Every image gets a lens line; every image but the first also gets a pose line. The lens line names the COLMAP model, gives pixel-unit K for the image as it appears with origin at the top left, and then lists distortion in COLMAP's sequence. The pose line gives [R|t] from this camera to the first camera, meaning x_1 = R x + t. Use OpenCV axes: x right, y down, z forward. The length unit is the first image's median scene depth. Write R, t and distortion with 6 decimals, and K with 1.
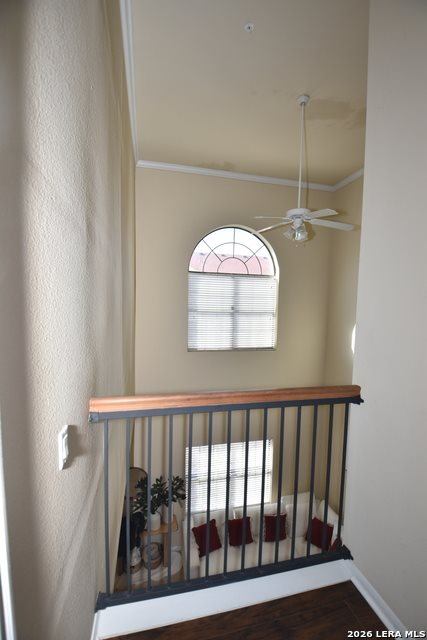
lens RADIAL K [[266.7, 0, 213.5], [0, 266.7, 320.0], [0, 0, 1]] dist [-0.010642, -0.011136]
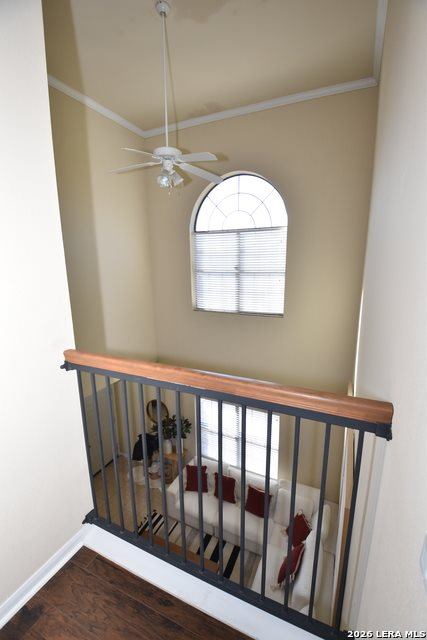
lens RADIAL K [[282.8, 0, 213.5], [0, 282.8, 320.0], [0, 0, 1]] dist [-0.001001, -0.014482]
pose [[0.795077, 0.092561, -0.599404, 0.612313], [-0.005214, 0.989293, 0.145853, -0.008387], [0.606487, -0.112839, 0.787046, 0.157689]]
